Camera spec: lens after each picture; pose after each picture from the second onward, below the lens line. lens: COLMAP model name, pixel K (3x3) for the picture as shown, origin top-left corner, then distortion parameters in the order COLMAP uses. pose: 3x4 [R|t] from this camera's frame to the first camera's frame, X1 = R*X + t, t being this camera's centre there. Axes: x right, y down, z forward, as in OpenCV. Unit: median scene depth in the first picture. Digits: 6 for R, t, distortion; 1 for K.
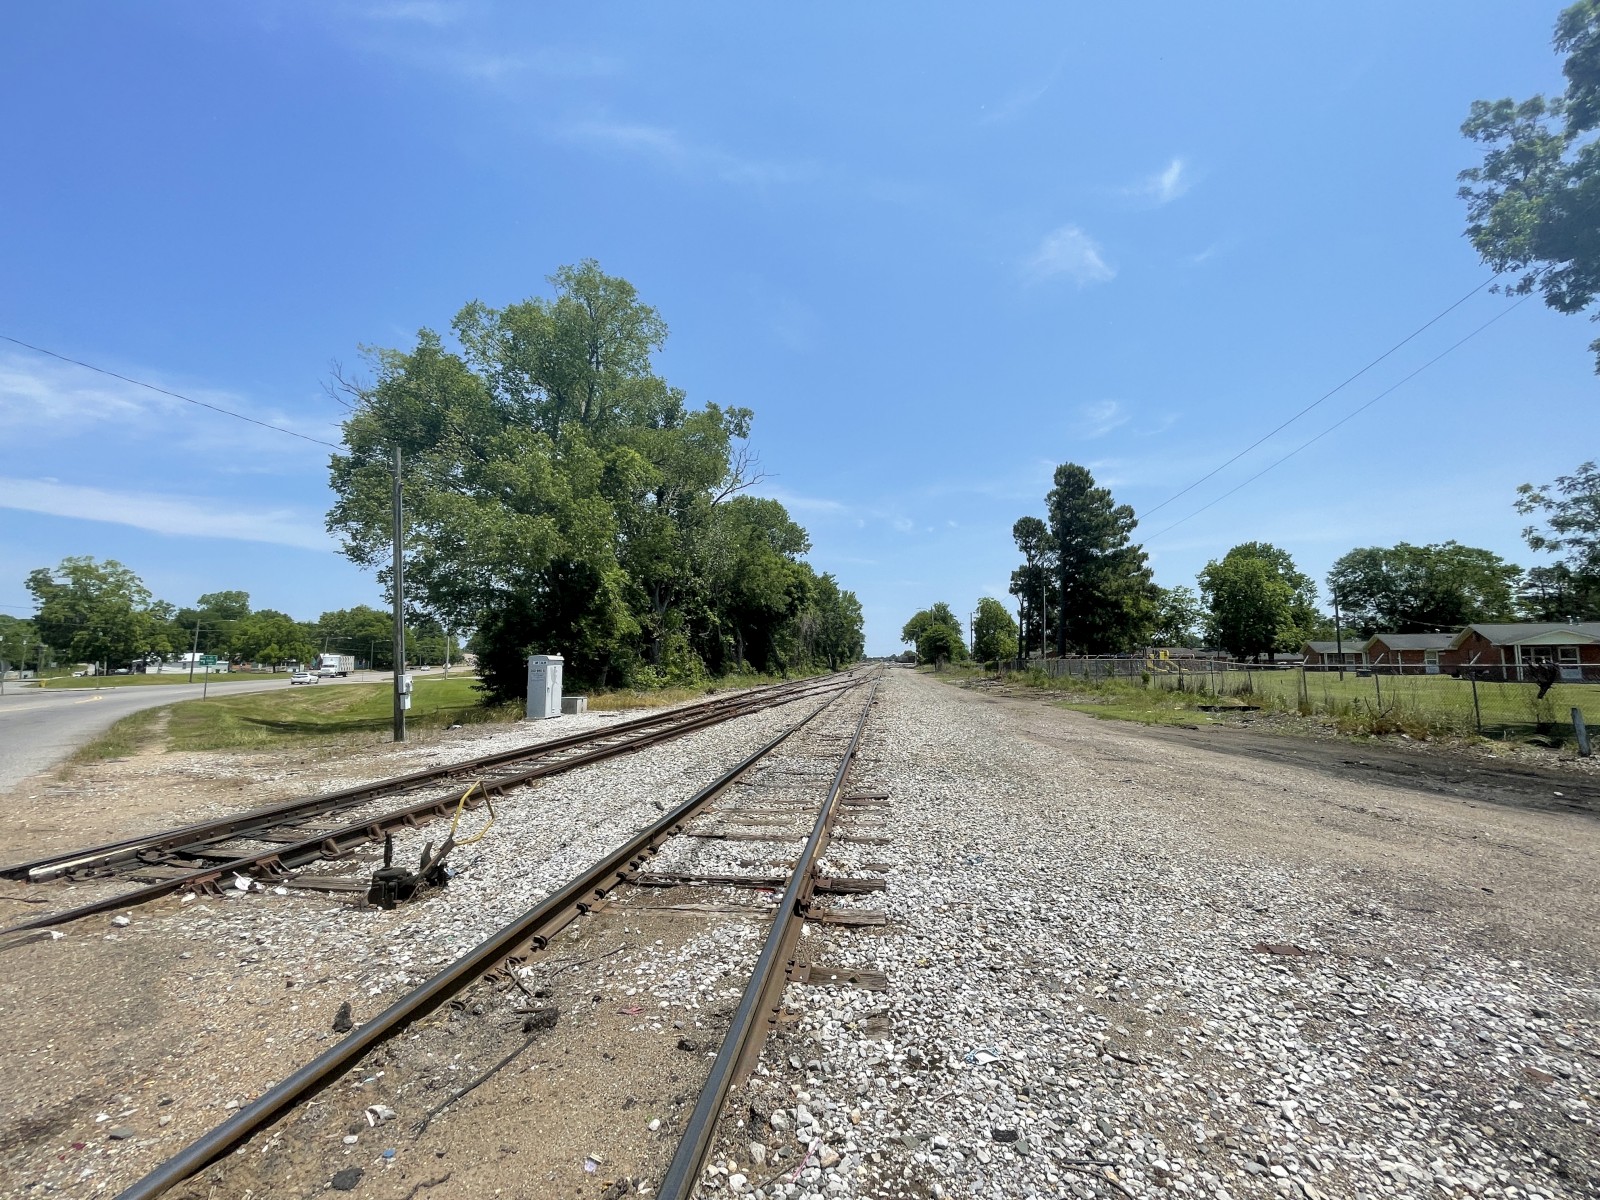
lens RADIAL K [[641.9, 0, 806.2], [0, 641.9, 599.7], [0, 0, 1]] dist [-0.000569, -0.000841]
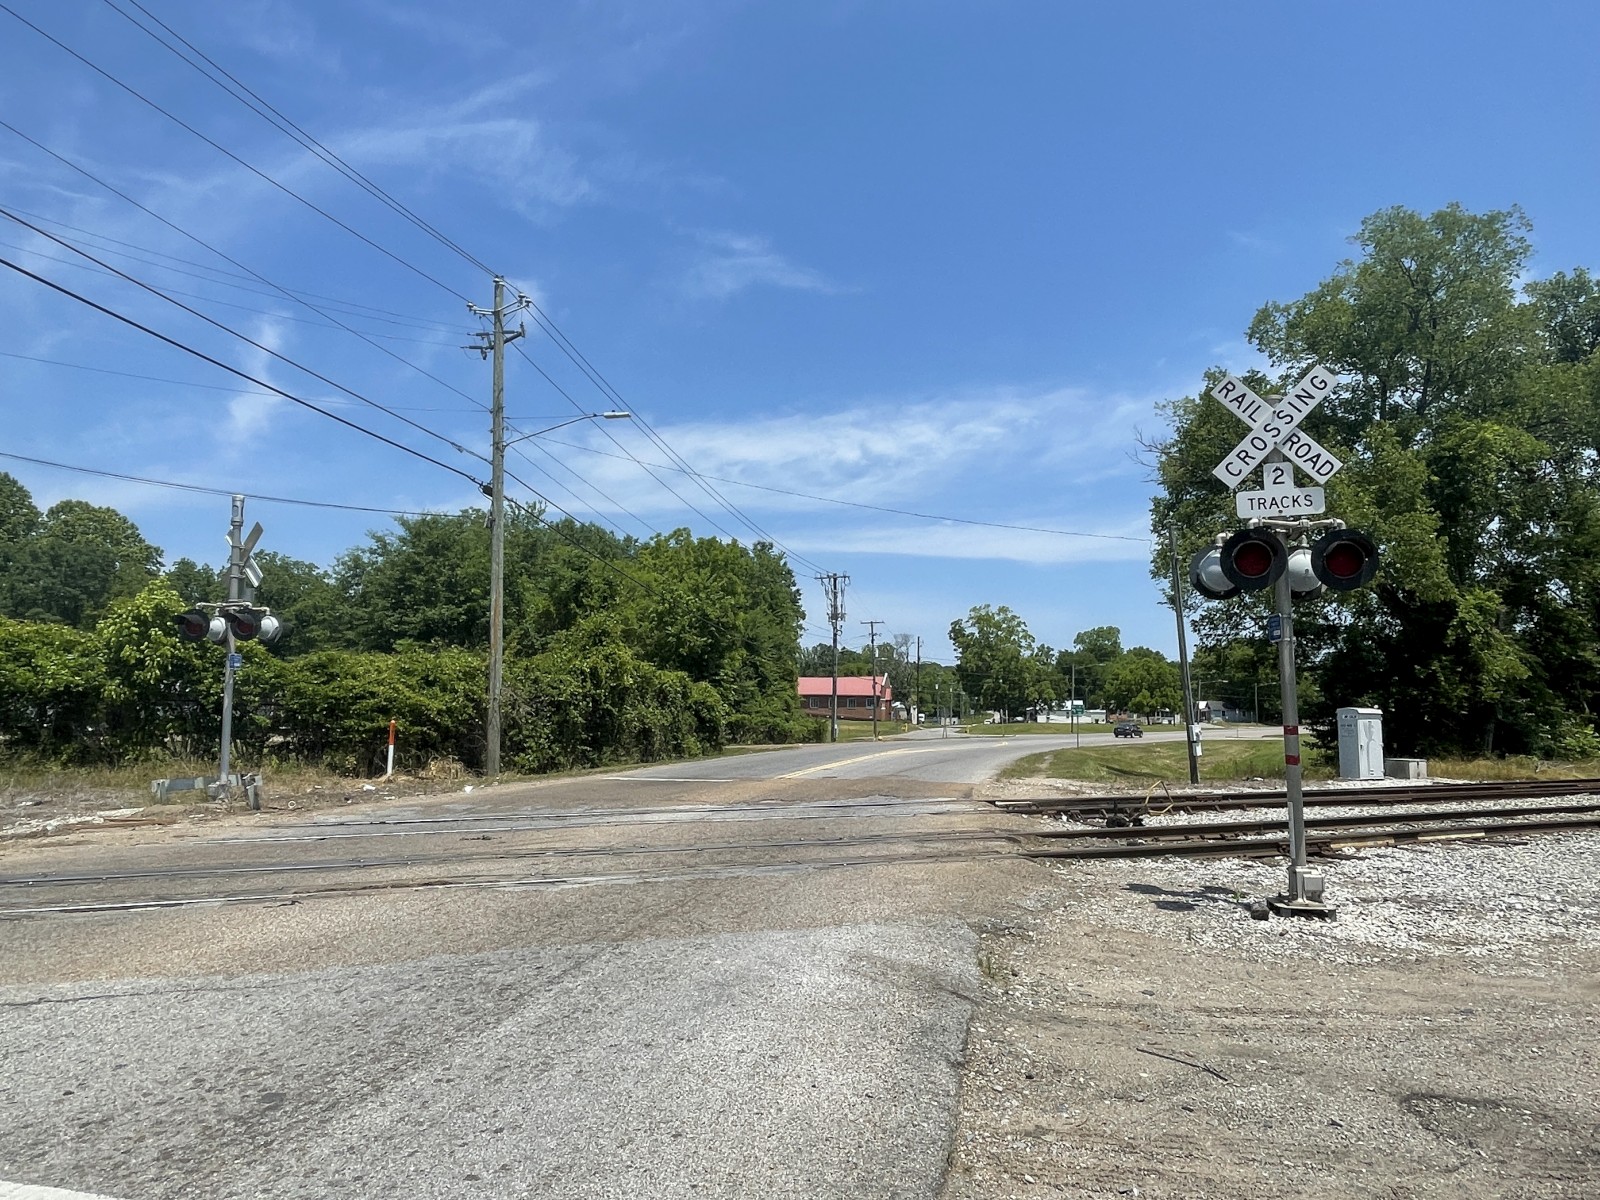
lens RADIAL K [[1042.9, 0, 795.1], [0, 1042.9, 599.7], [0, 0, 1]] dist [-0.001737, -0.001481]
pose [[0.518153, -0.080362, -0.851504, 0.131557], [0.069711, 0.996232, -0.051601, -0.012740], [0.852442, -0.032622, 0.521803, -0.122322]]
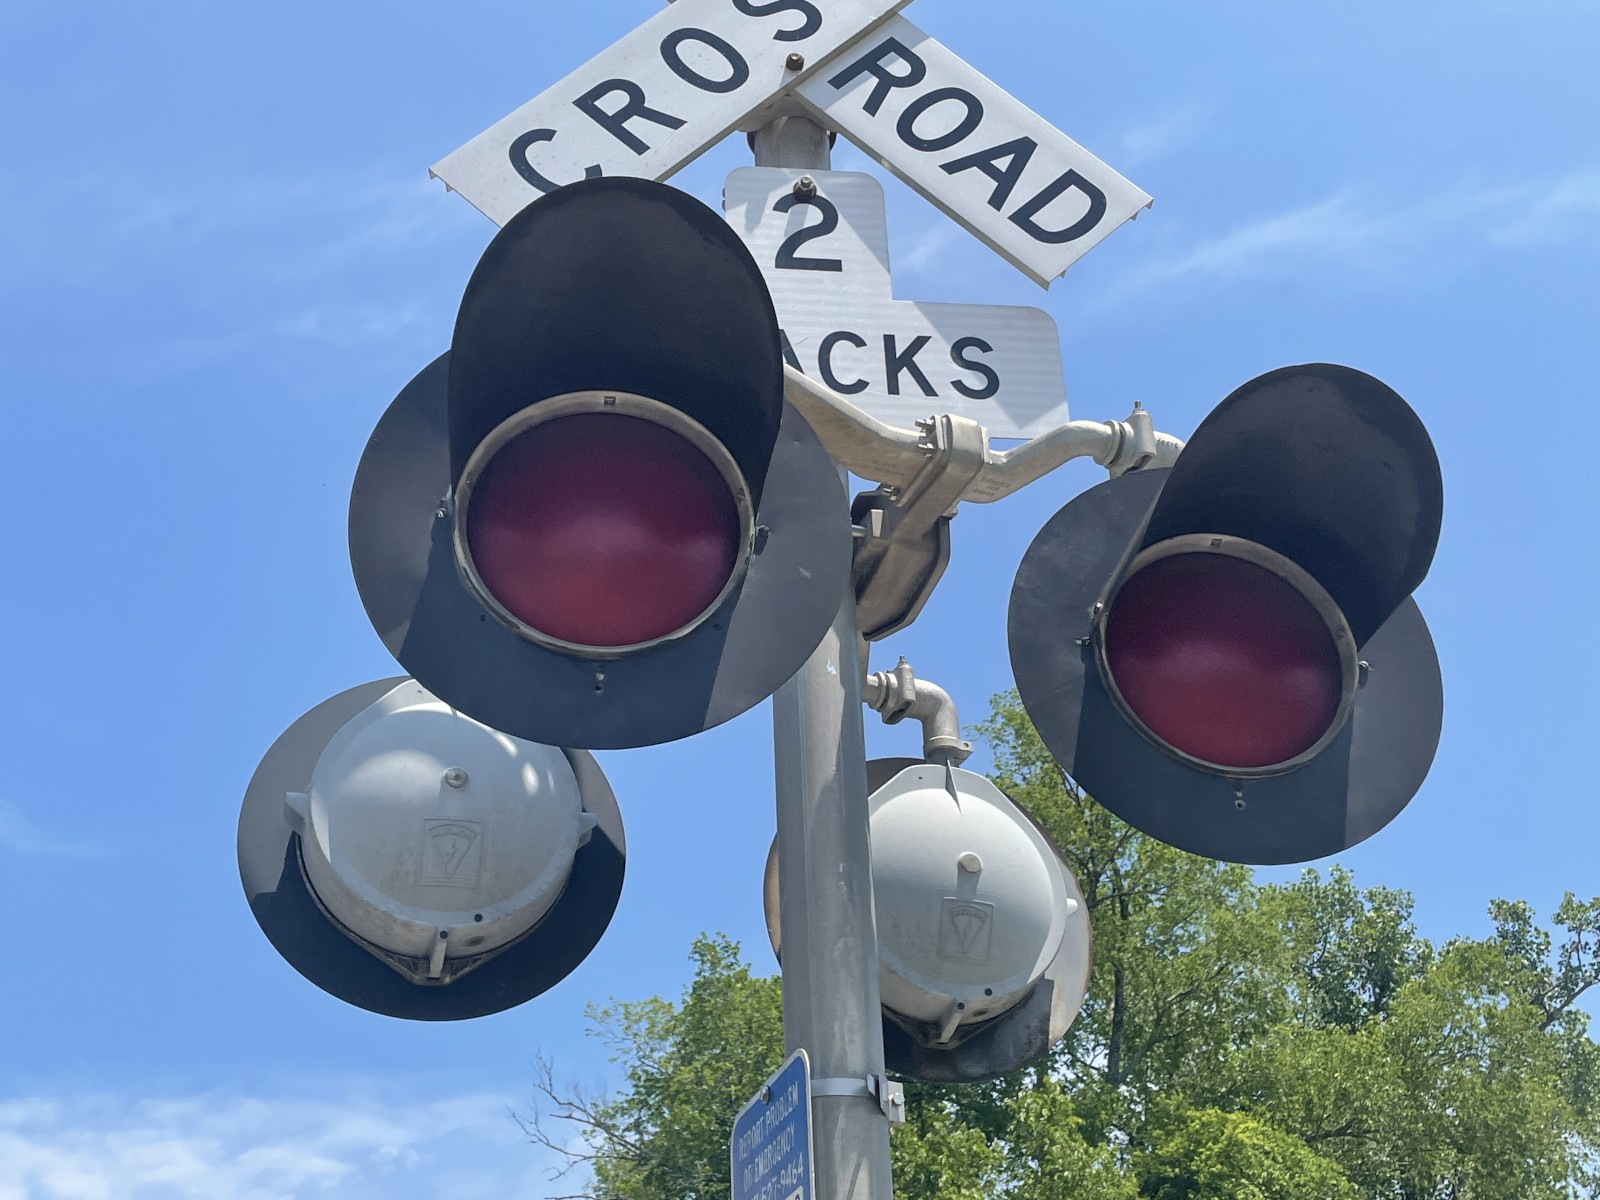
lens RADIAL K [[1965.1, 0, 785.1], [0, 1965.1, 583.3], [0, 0, 1]] dist [0.050143, 0.000000]
pose [[0.813659, -0.317214, -0.487170, 0.061597], [0.069421, 0.885029, -0.460330, -0.004631], [0.577183, 0.340732, 0.742133, -0.017285]]
